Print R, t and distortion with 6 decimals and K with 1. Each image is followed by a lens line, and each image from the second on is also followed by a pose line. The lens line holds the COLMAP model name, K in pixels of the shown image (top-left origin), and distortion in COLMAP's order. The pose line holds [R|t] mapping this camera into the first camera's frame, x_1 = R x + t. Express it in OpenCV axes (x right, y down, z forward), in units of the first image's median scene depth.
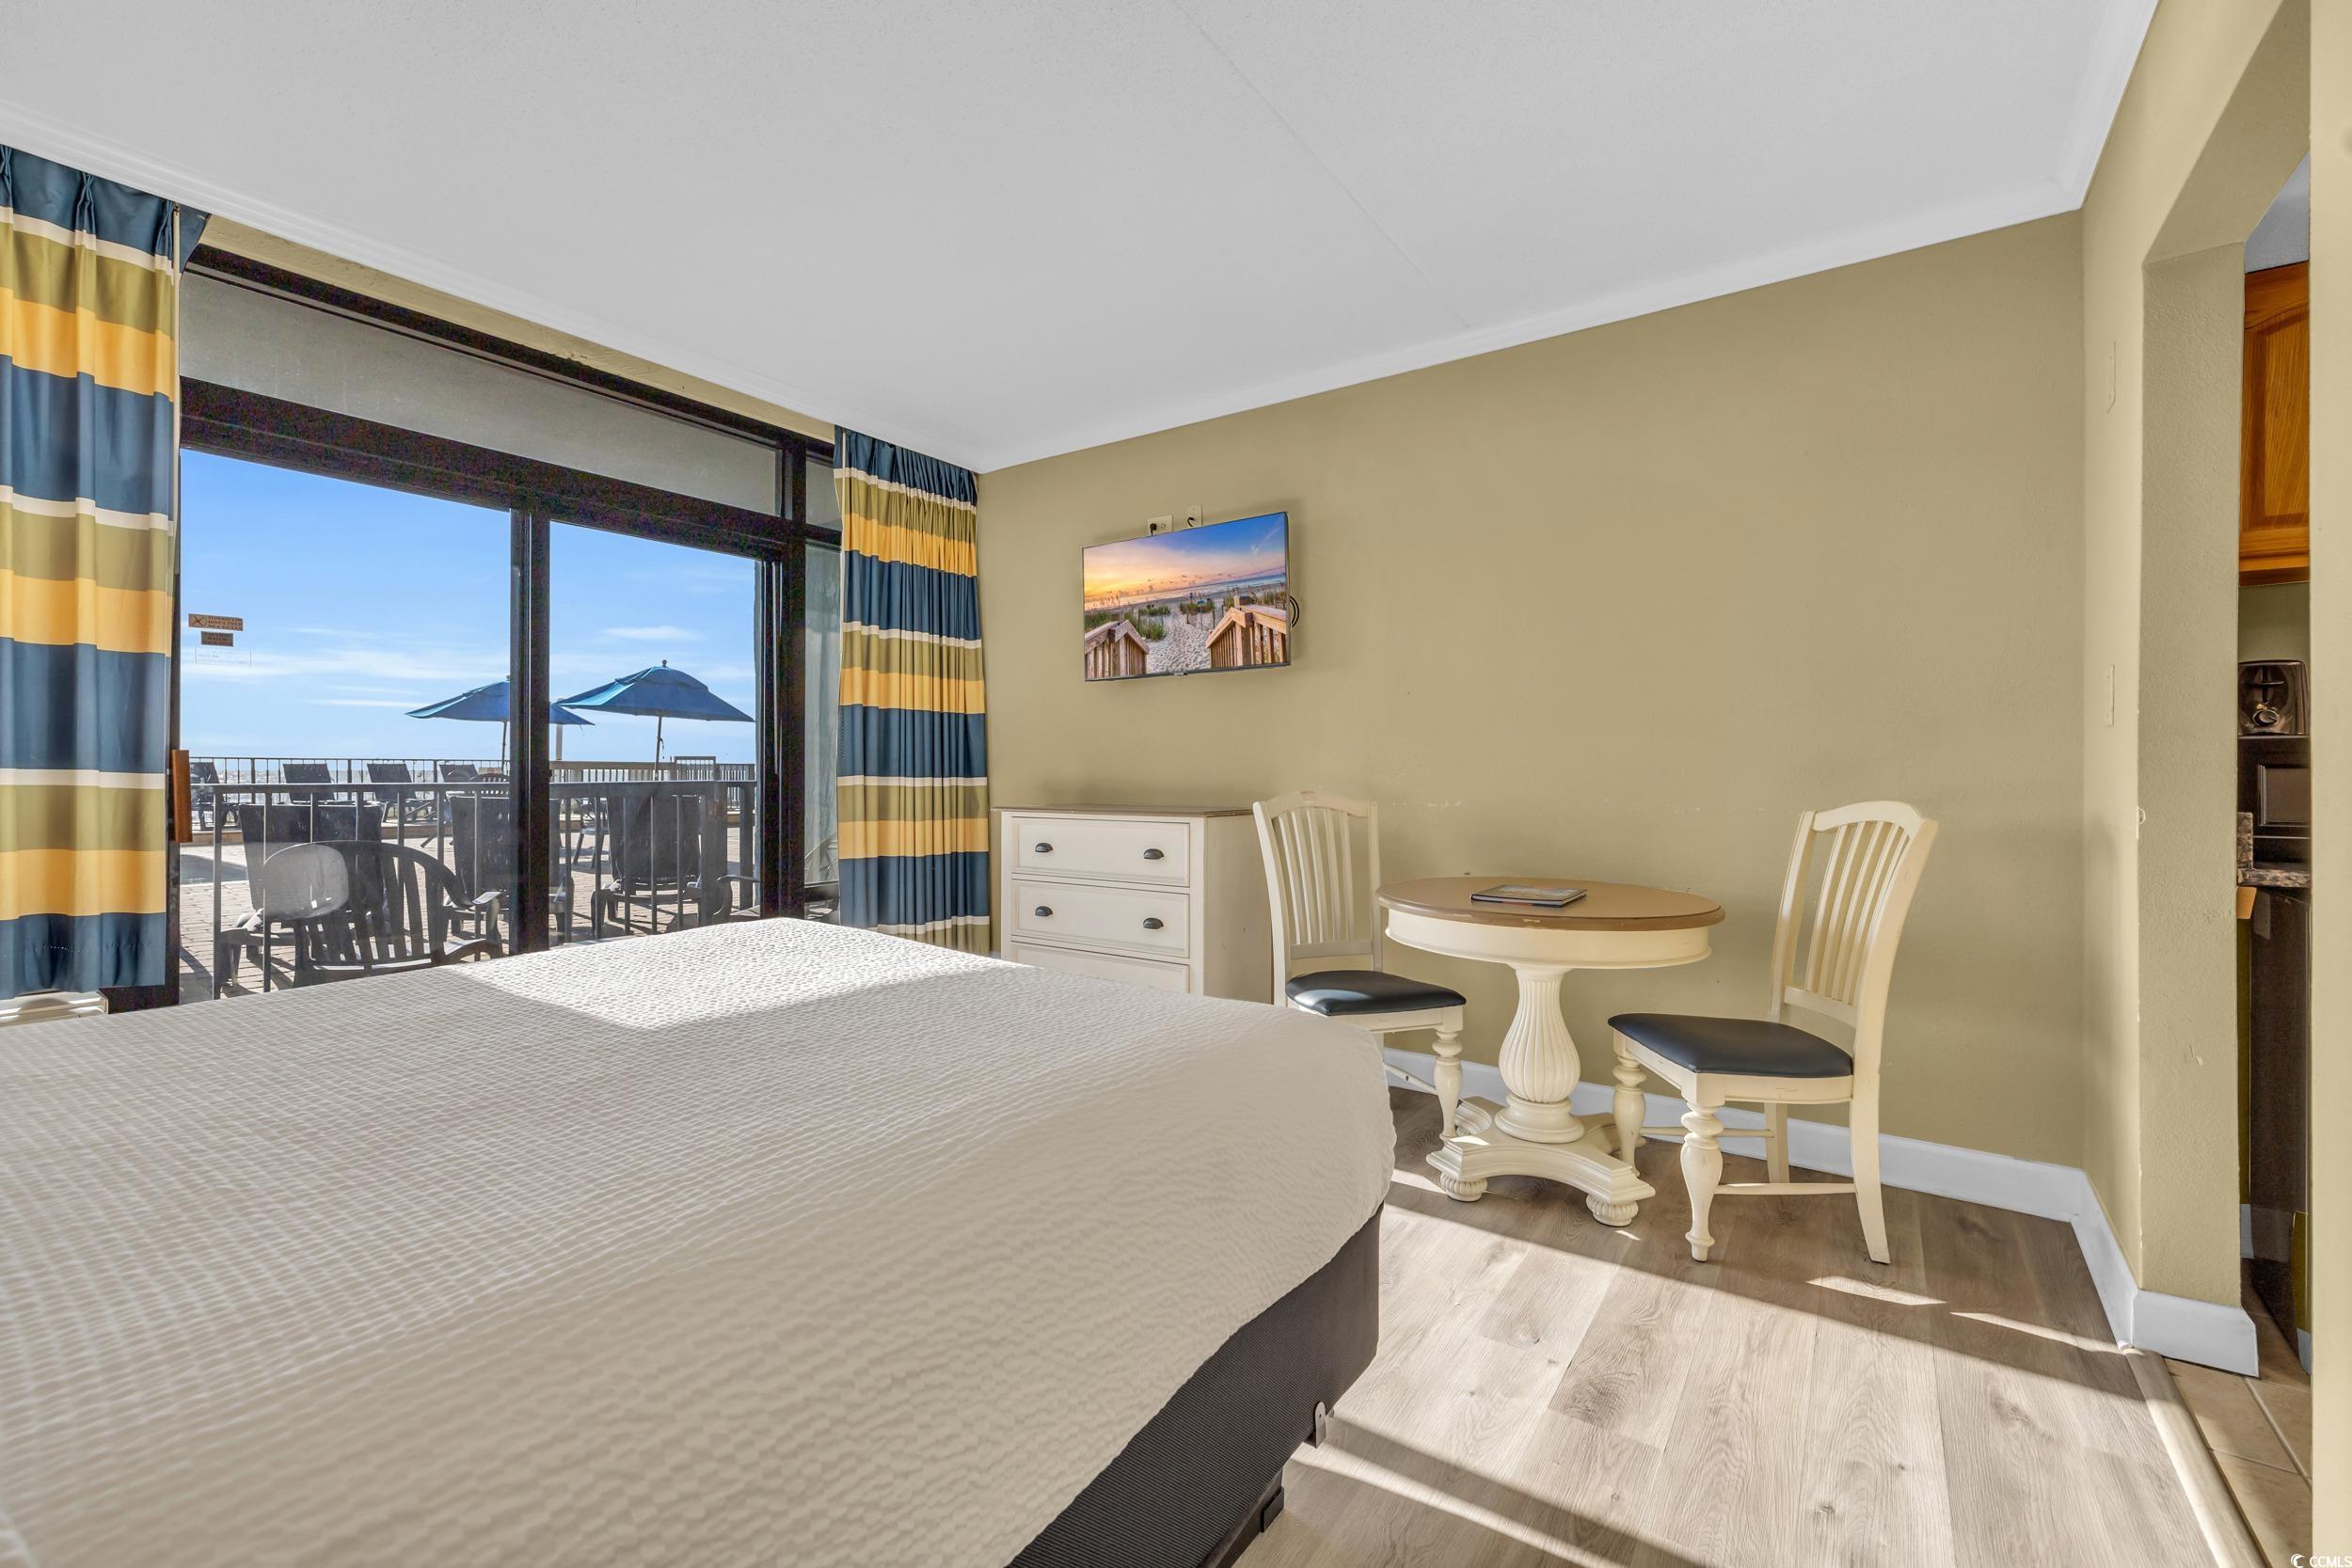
lens RADIAL K [[1028.9, 0, 1256.9], [0, 1028.9, 765.4], [0, 0, 1]] dist [0.007794, 0.000960]
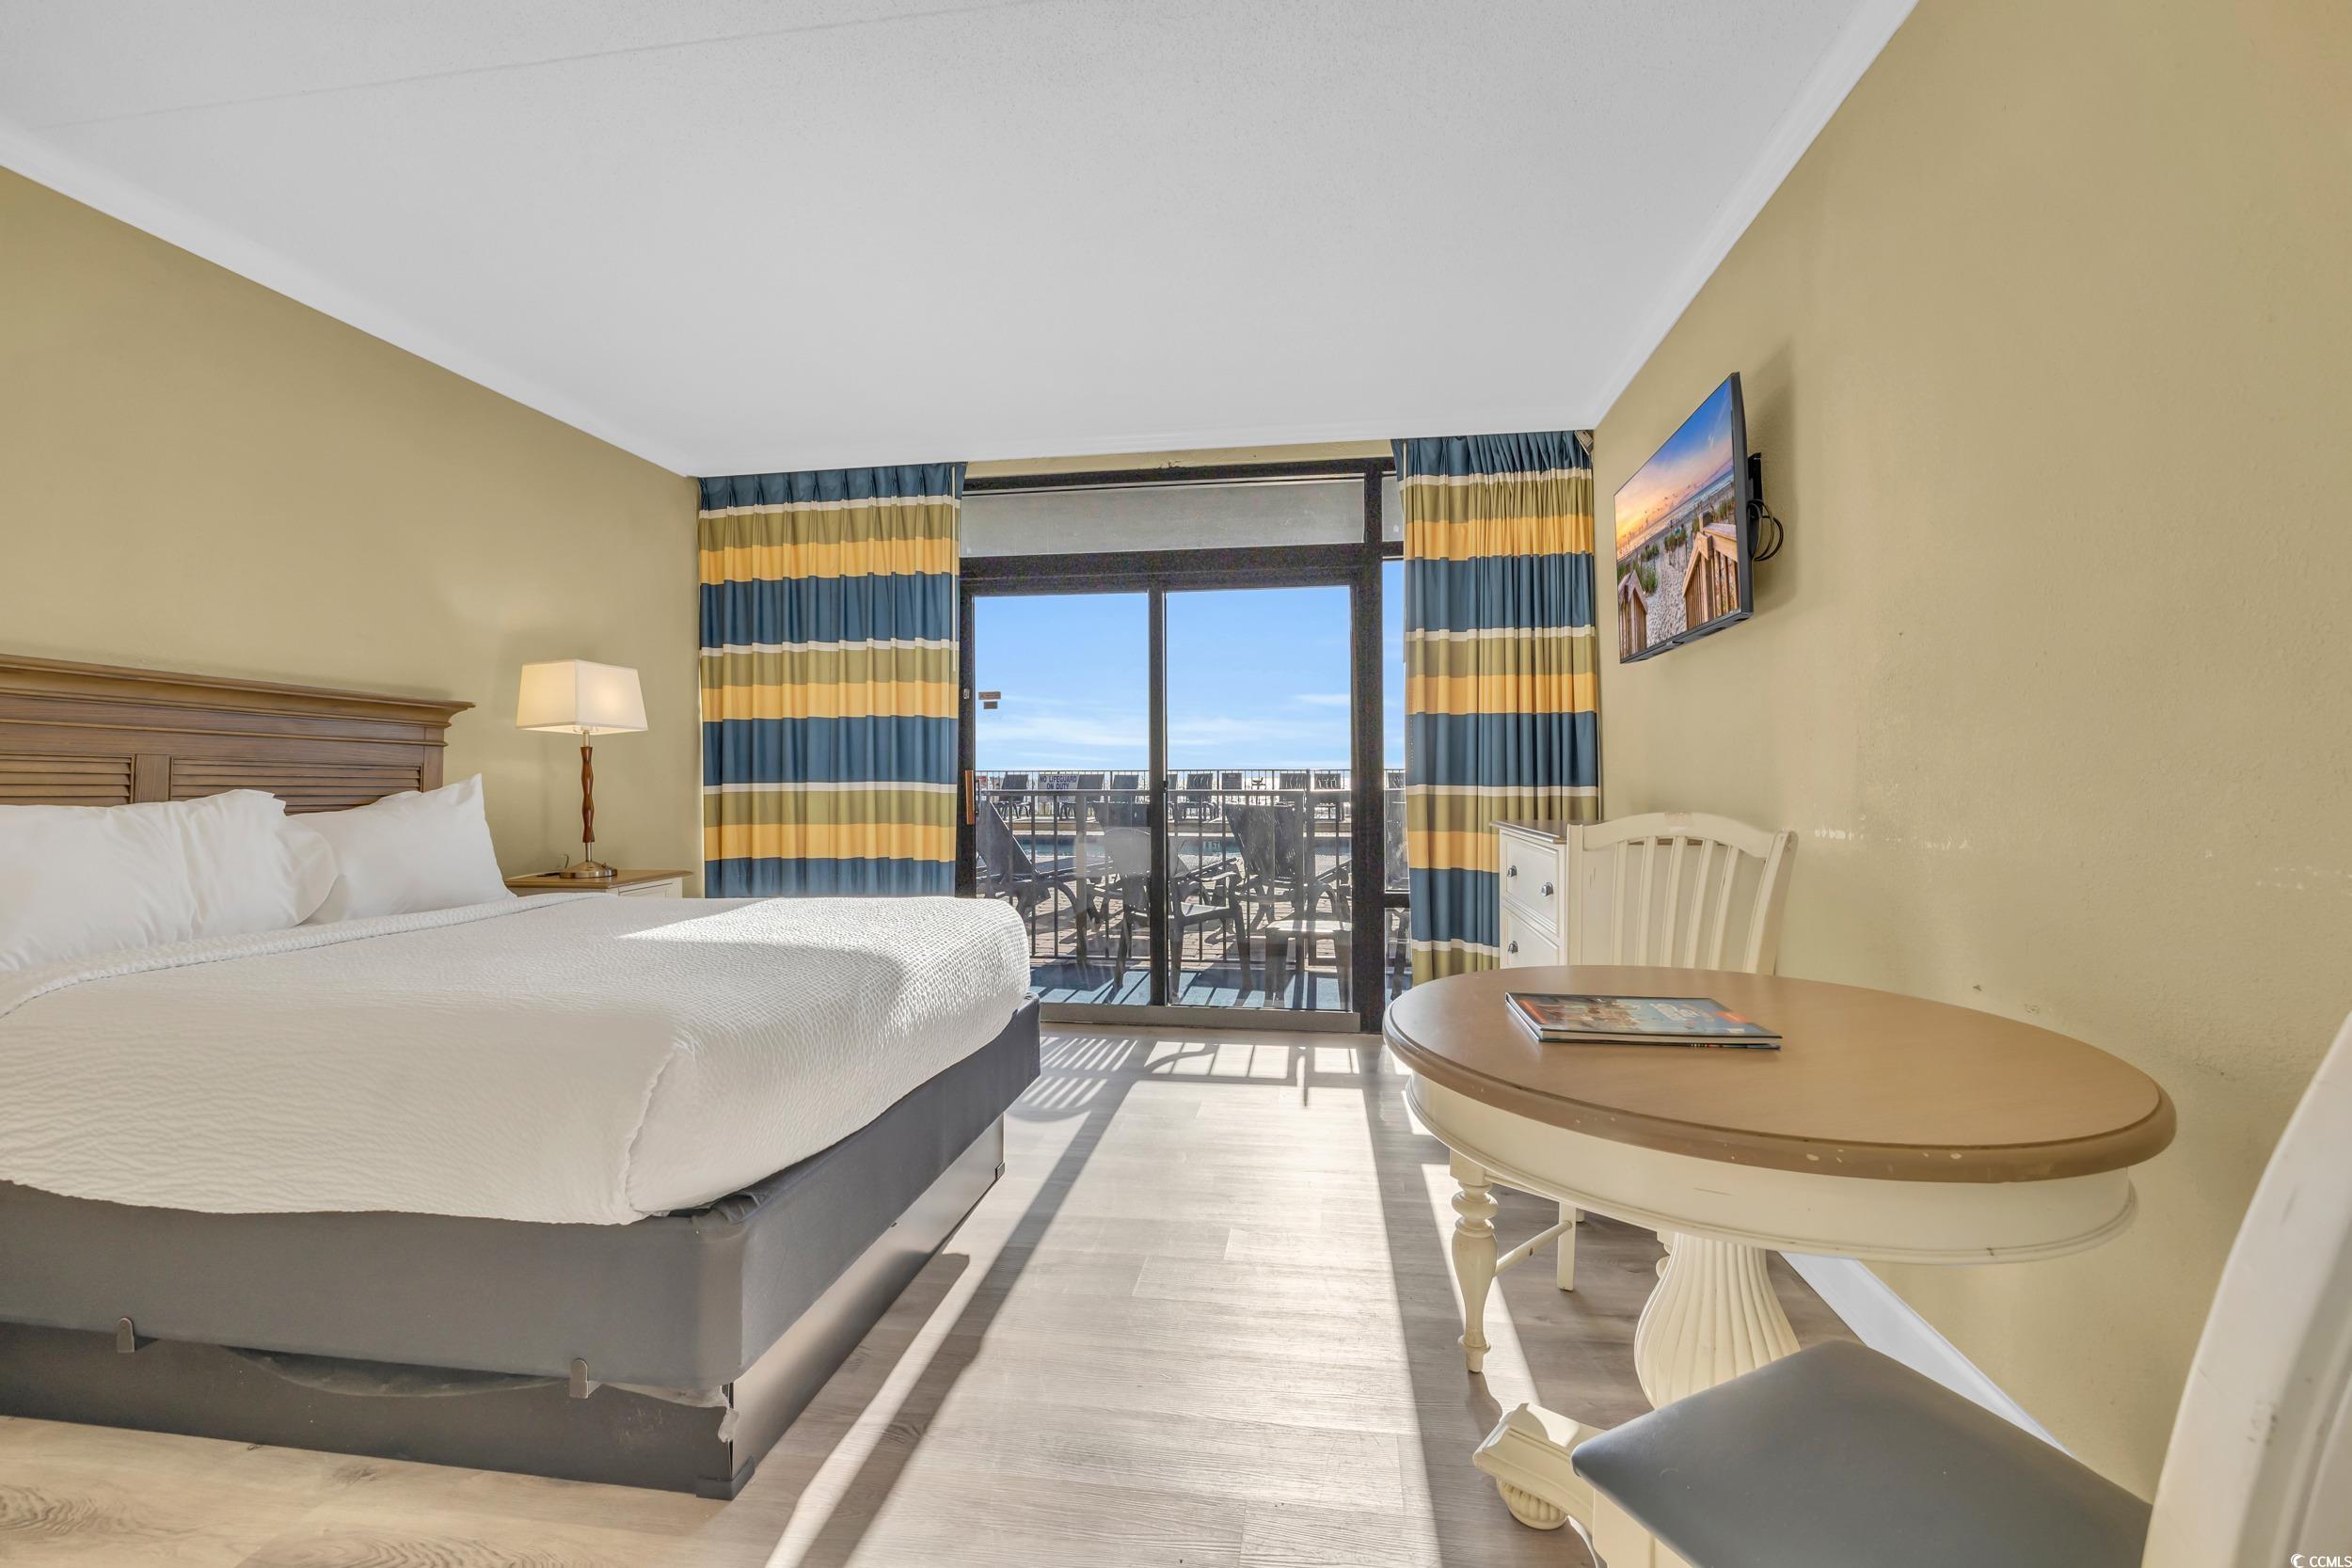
lens RADIAL K [[1028.9, 0, 1148.7], [0, 1028.9, 770.9], [0, 0, 1]] dist [0.007794, 0.000960]
pose [[0.390213, -0.014966, -0.920603, 0.428817], [0.011309, 0.999870, -0.011461, 0.005388], [0.920655, -0.005939, 0.390332, 0.382208]]
